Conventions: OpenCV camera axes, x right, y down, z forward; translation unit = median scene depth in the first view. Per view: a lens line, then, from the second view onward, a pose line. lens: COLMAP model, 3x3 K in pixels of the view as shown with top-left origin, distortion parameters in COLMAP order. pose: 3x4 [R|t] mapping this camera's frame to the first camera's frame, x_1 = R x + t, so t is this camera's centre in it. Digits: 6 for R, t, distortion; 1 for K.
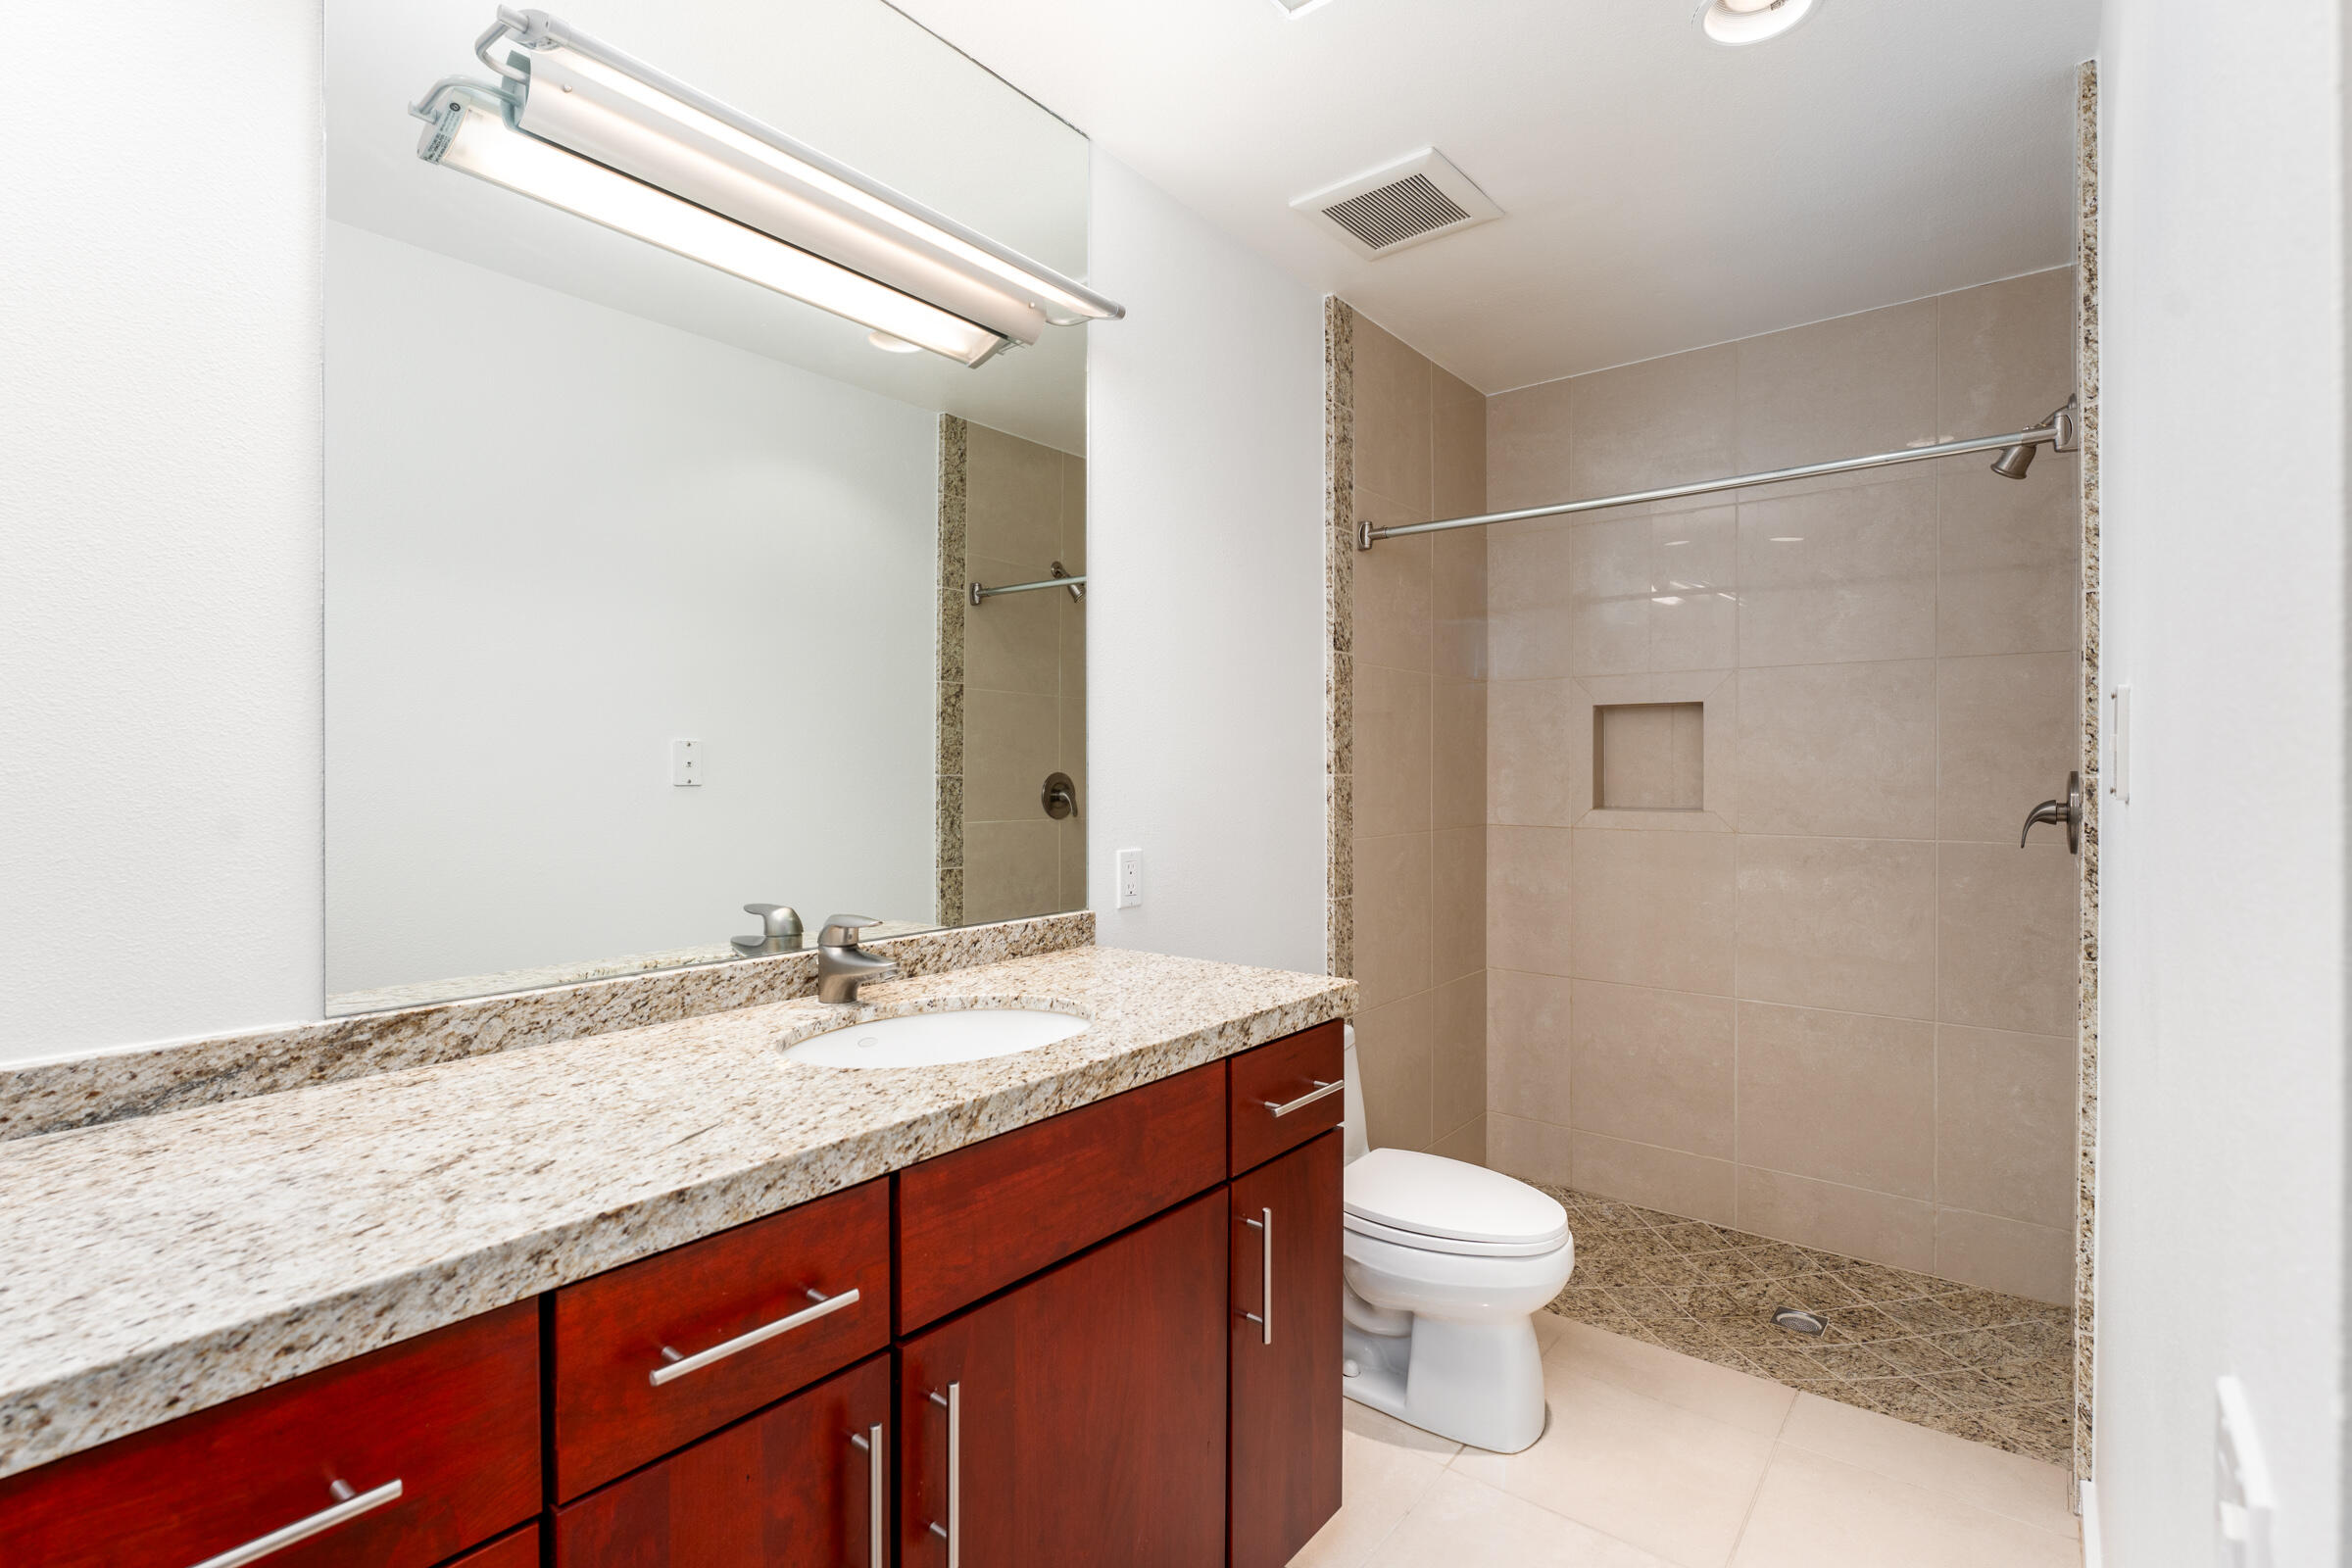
lens RADIAL K [[1108.9, 0, 1176.0], [0, 1108.9, 784.0], [0, 0, 1]] dist [-0.003358, 0.000130]
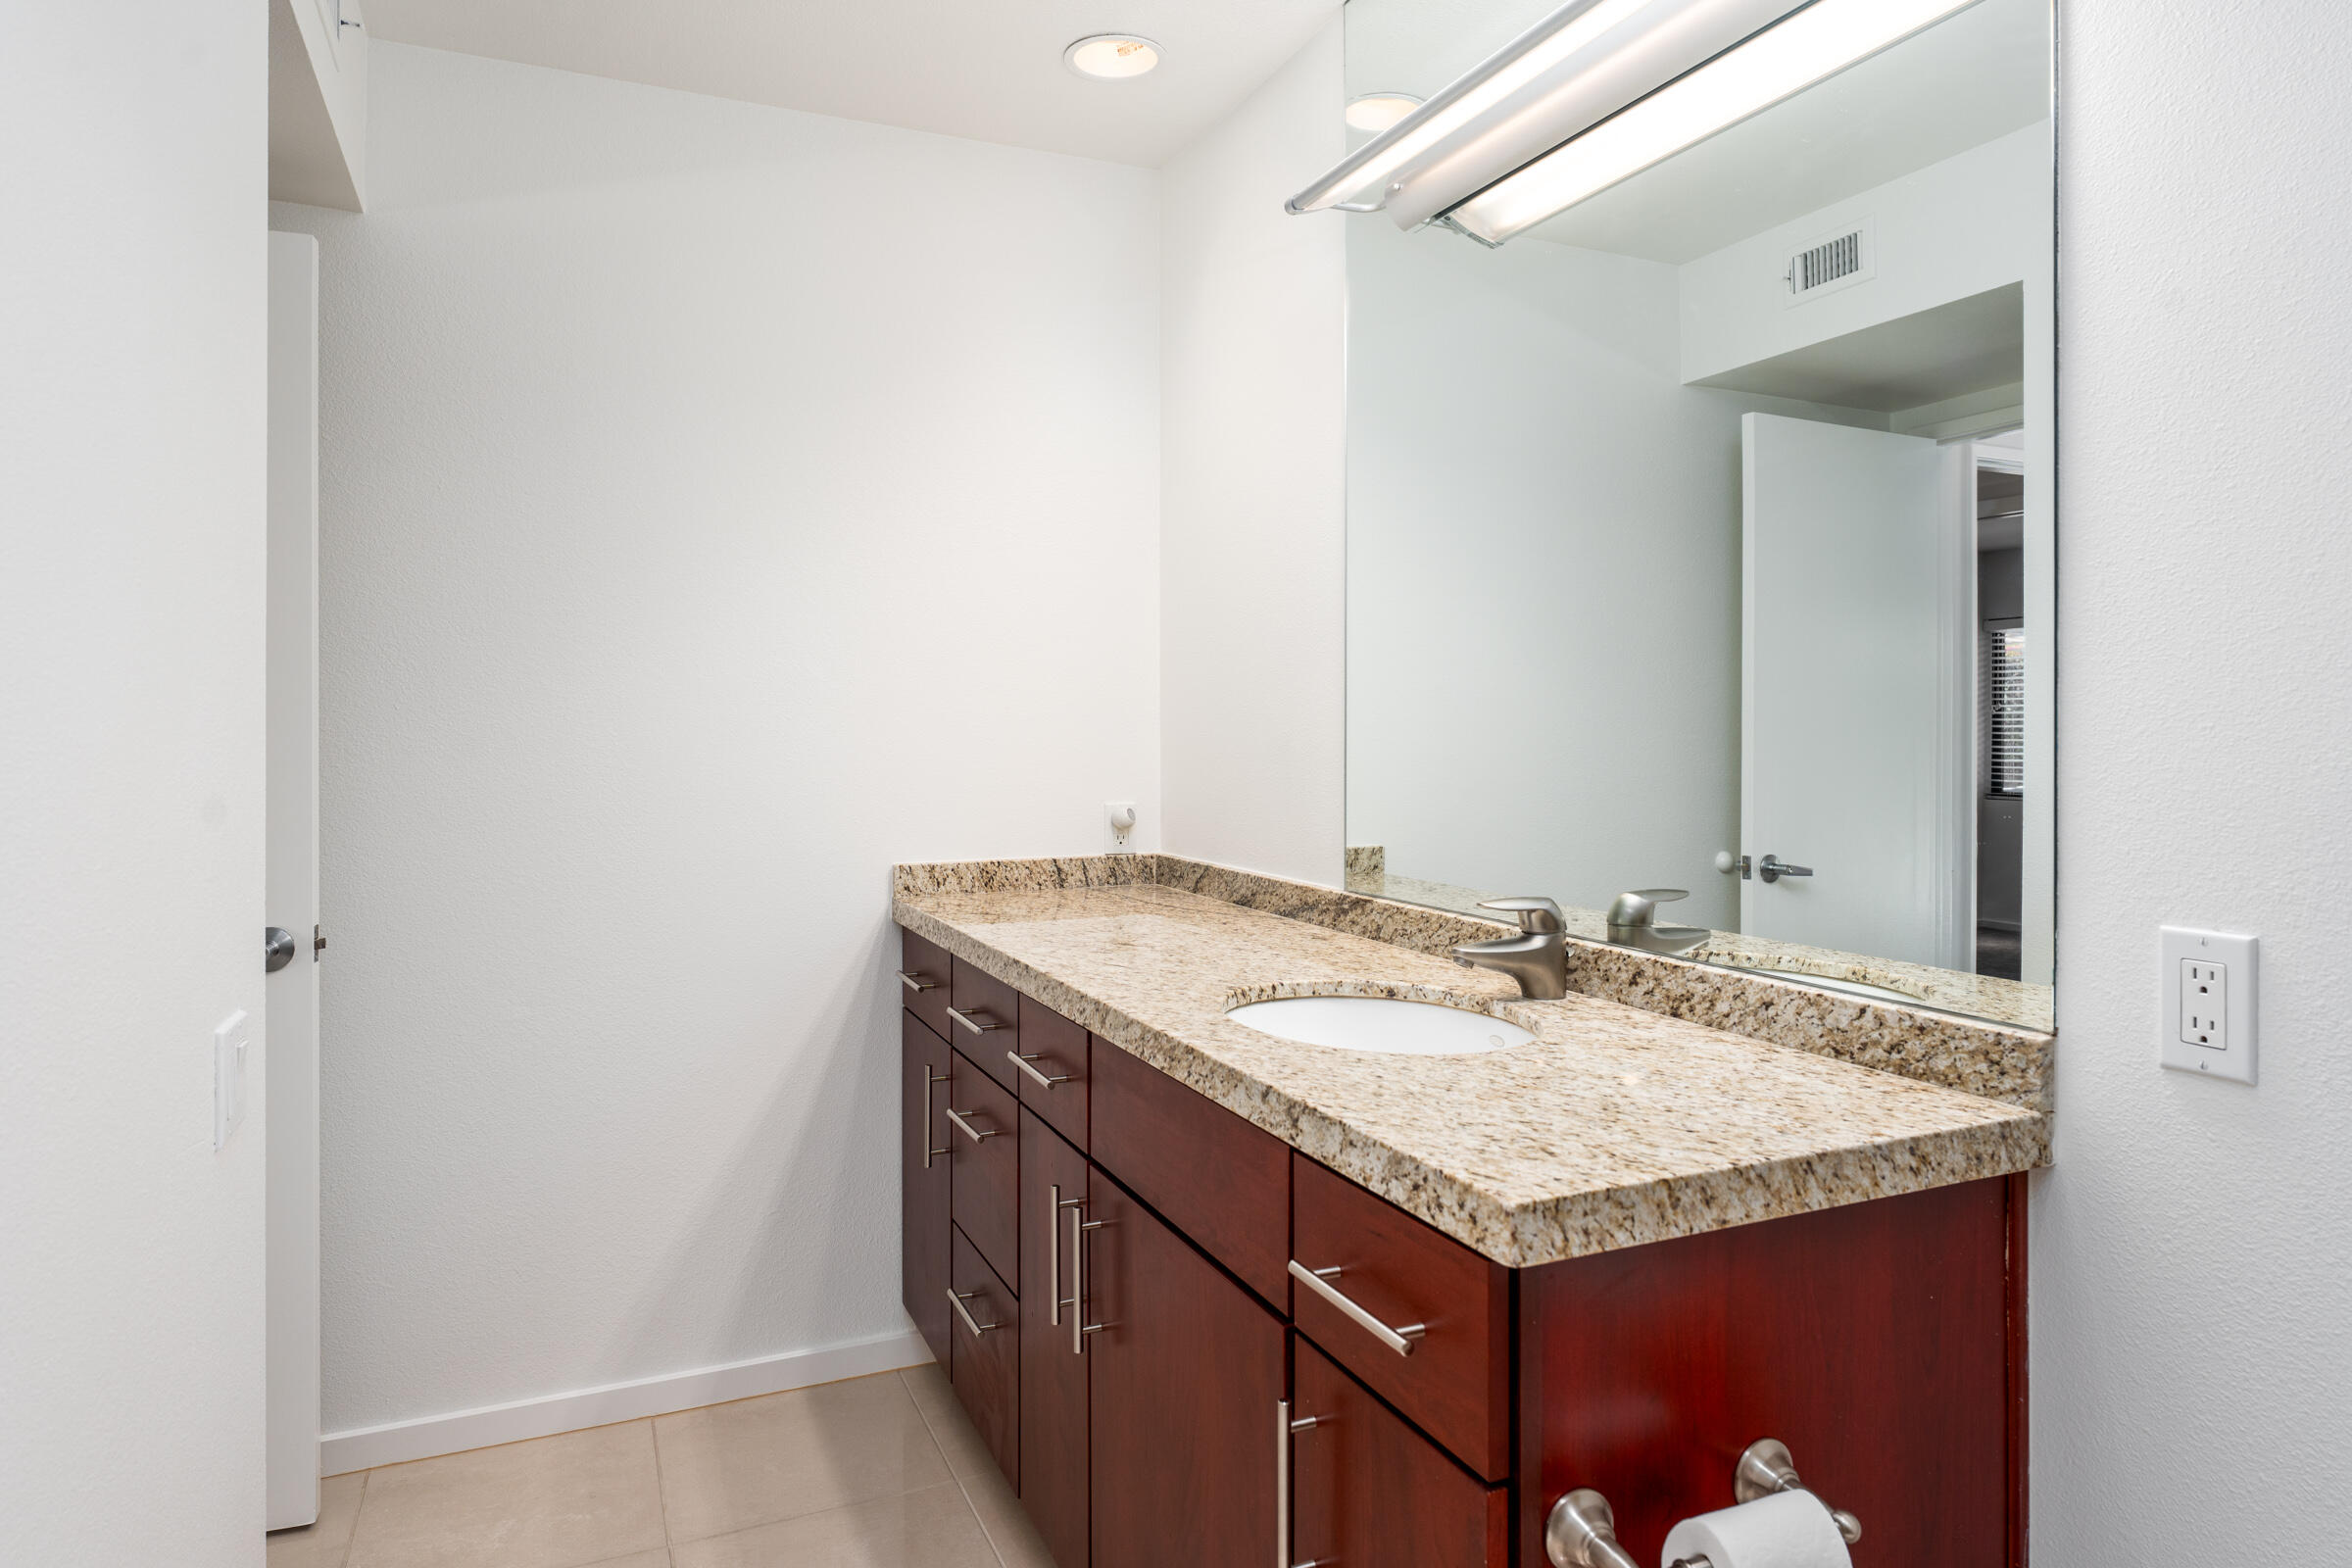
lens RADIAL K [[1386.9, 0, 1176.0], [0, 1386.9, 784.0], [0, 0, 1]] dist [0.000207, -0.000095]
pose [[-0.458306, 0.034160, -0.888138, 0.540799], [-0.013180, 0.998890, 0.045221, -0.010800], [0.888697, 0.032431, -0.457347, 0.853811]]
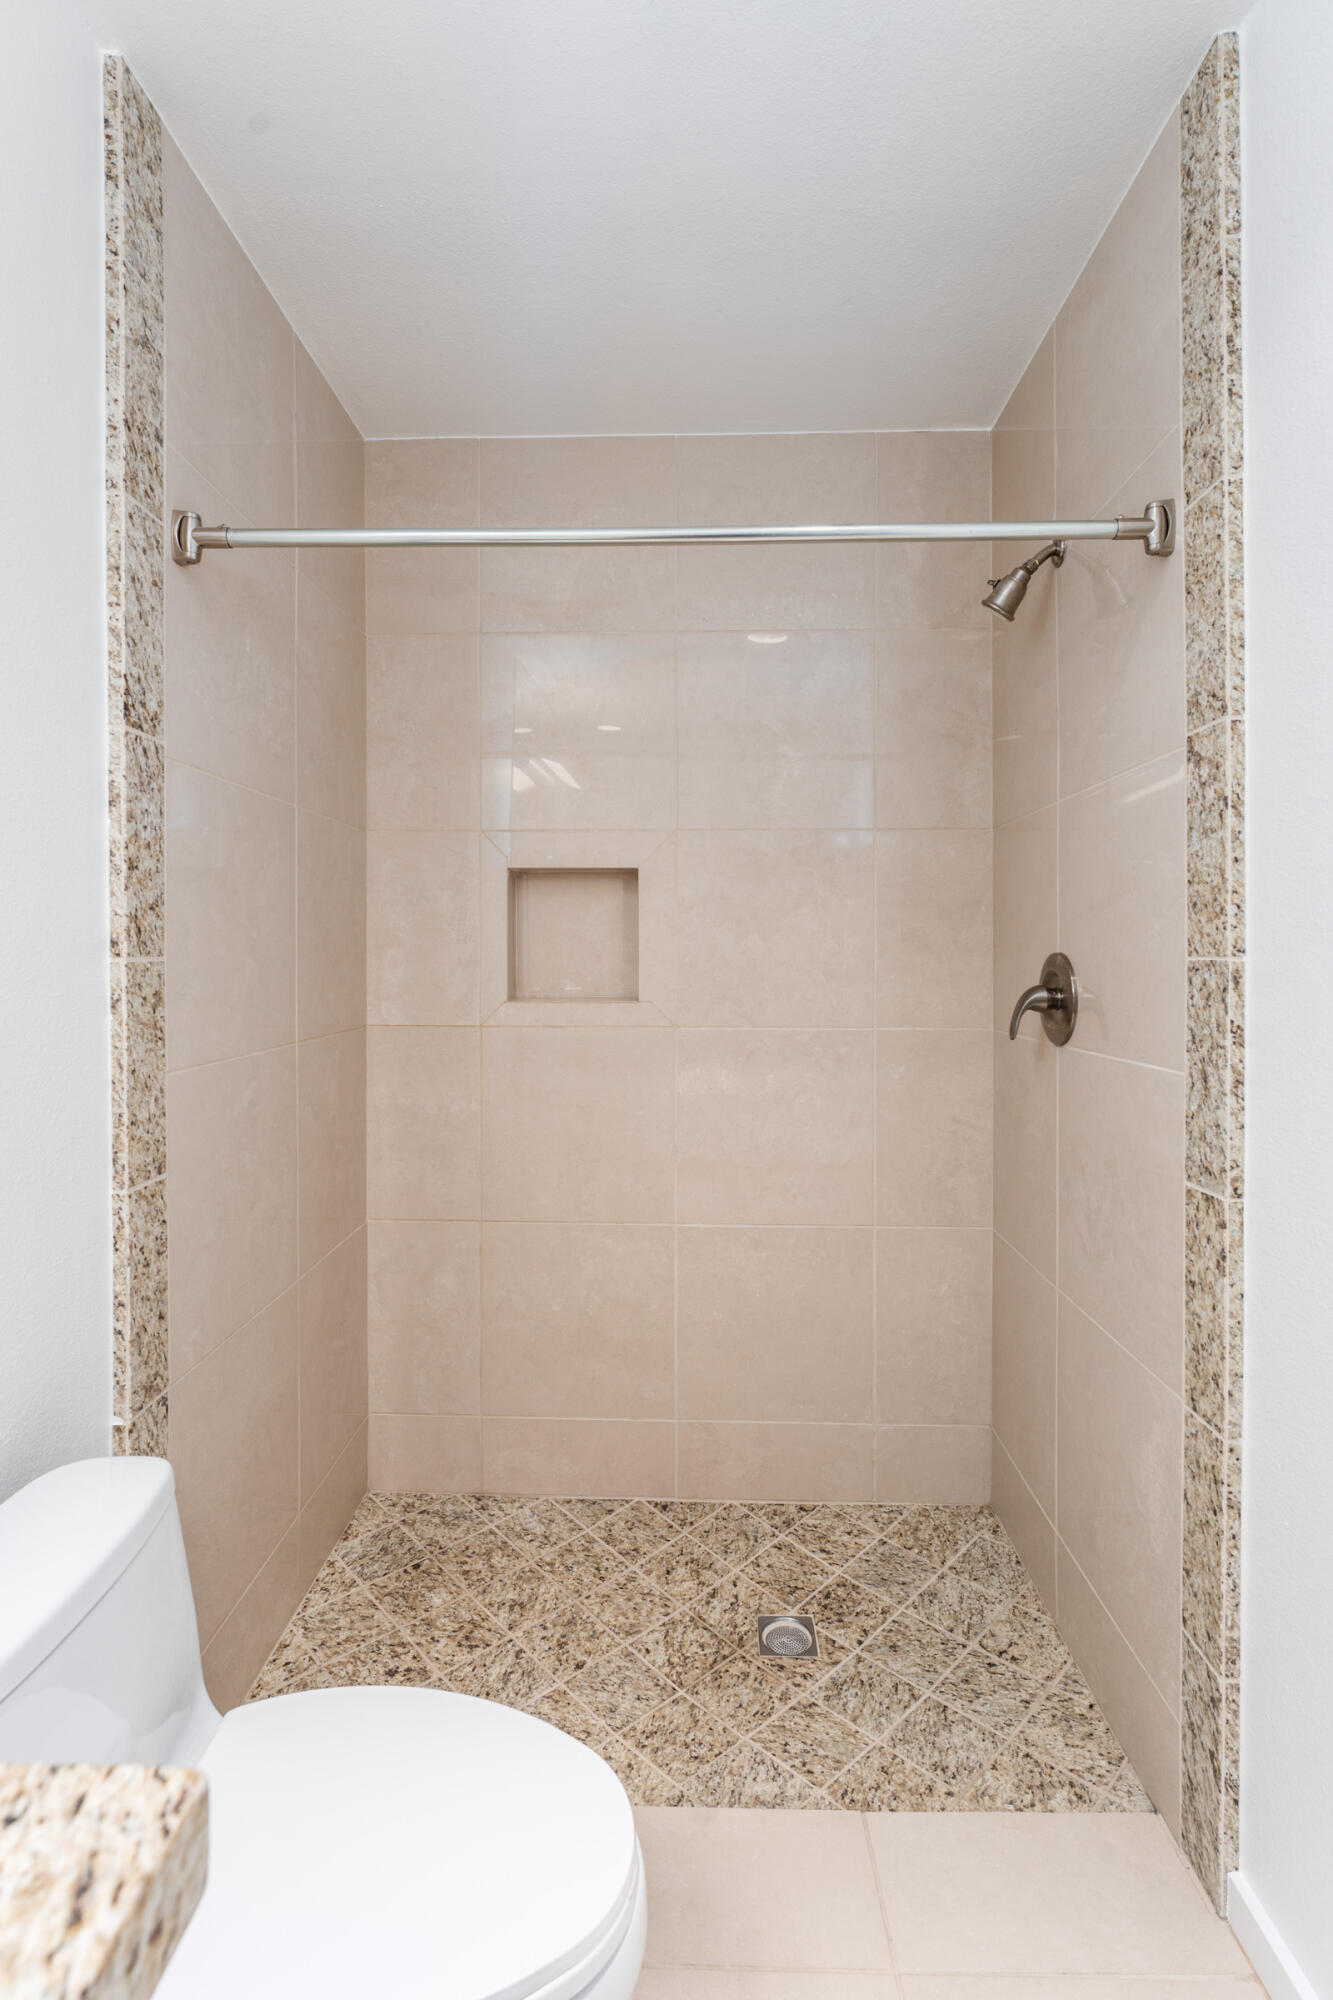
lens RADIAL K [[943.0, 0, 658.3], [0, 943.0, 958.6], [0, 0, 1]] dist [-0.003358, 0.000130]
pose [[0.798681, -0.003052, 0.601747, 0.088653], [0.006369, 0.999974, -0.003382, -0.006262], [-0.601721, 0.006534, 0.798680, 0.576182]]
